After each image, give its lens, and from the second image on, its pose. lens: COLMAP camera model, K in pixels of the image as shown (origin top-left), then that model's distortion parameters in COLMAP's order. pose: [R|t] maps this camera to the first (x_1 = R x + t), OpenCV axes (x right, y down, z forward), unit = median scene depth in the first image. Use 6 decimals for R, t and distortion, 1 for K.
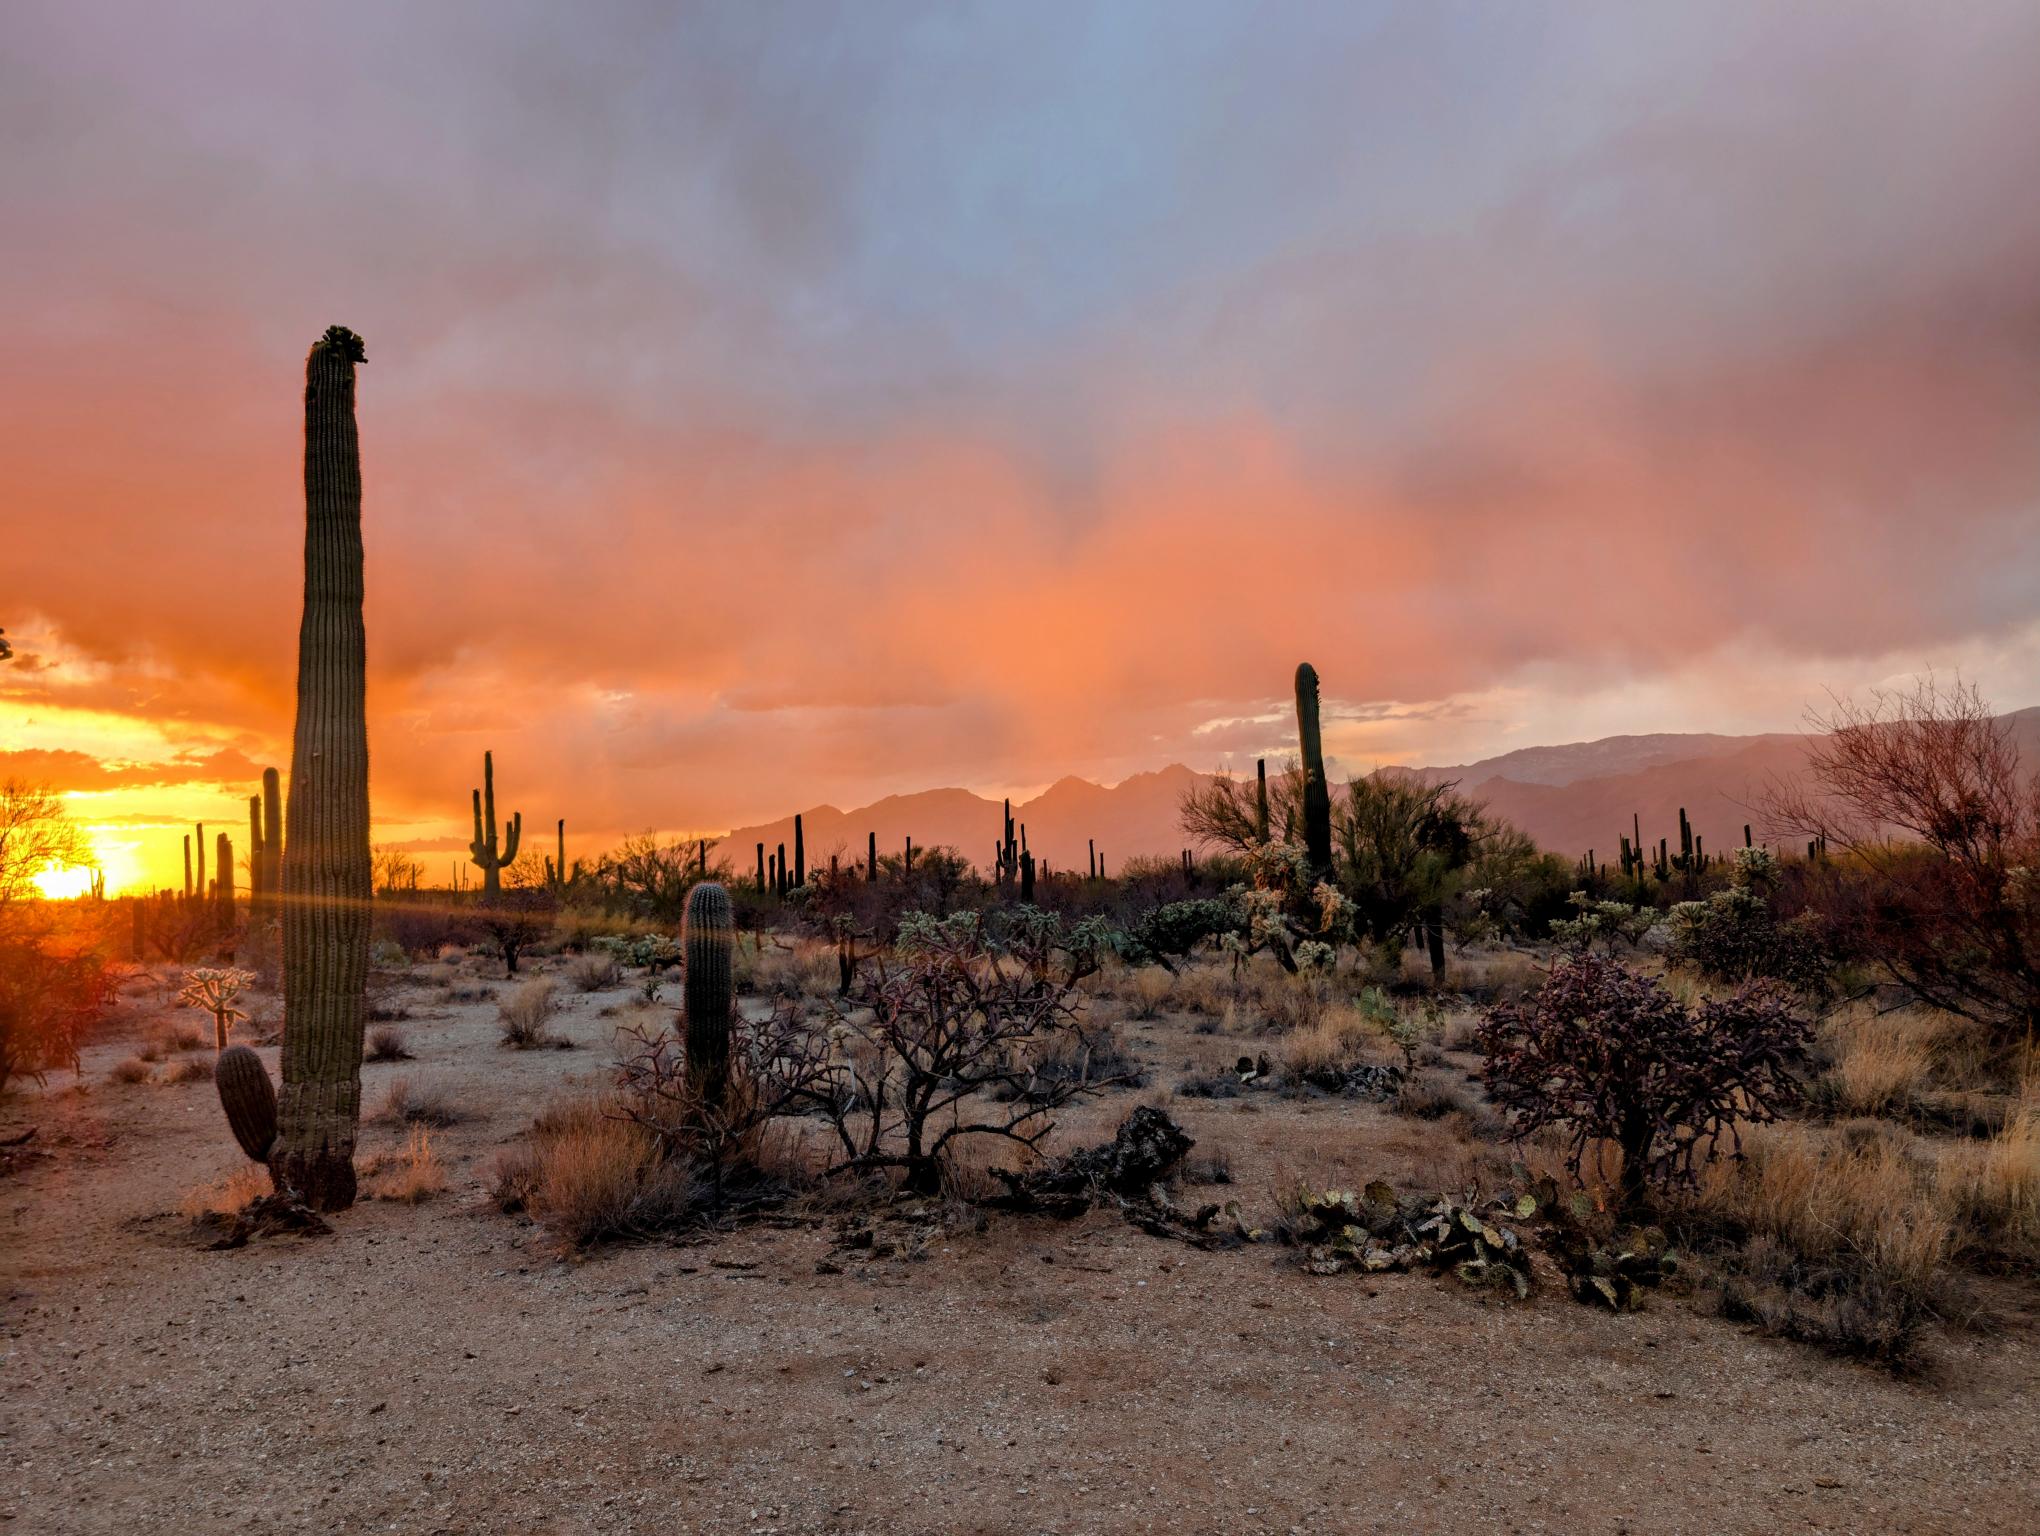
lens RADIAL K [[1435.7, 0, 1014.4], [0, 1435.7, 768.9], [0, 0, 1]] dist [0.092226, -0.134690]
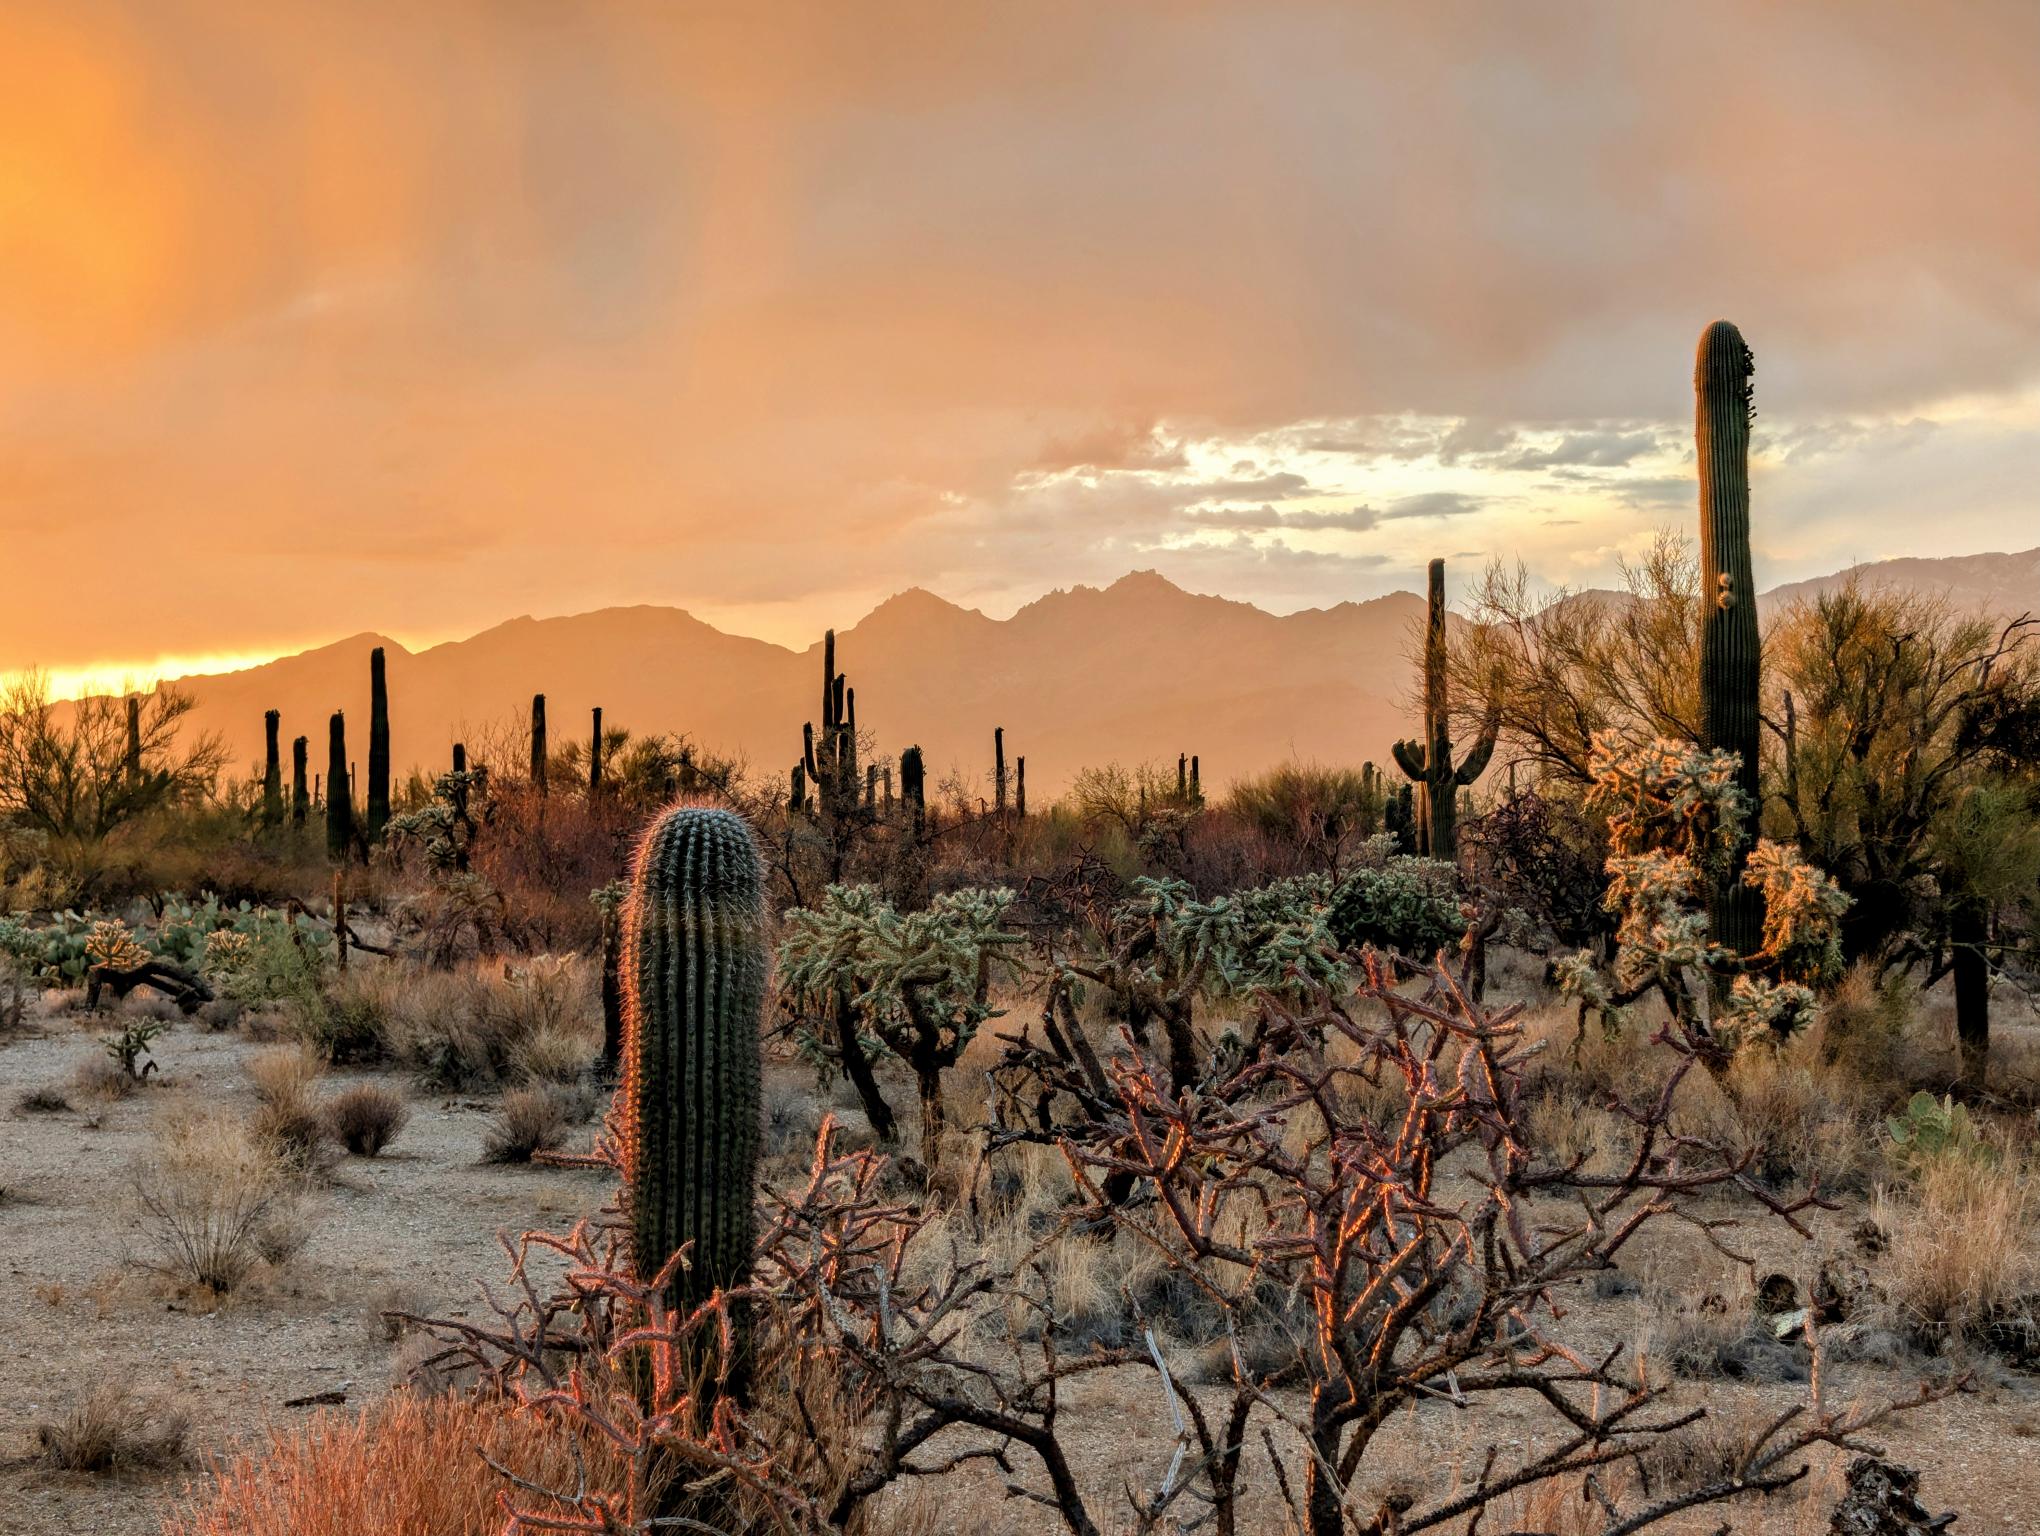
lens RADIAL K [[3095.9, 0, 1034.4], [0, 3095.9, 803.1], [0, 0, 1]] dist [0.314302, -1.528043]
pose [[0.996830, 0.029466, 0.073902, -0.065078], [-0.034859, 0.996739, 0.072775, 0.007558], [-0.071516, -0.075120, 0.994607, 0.090981]]
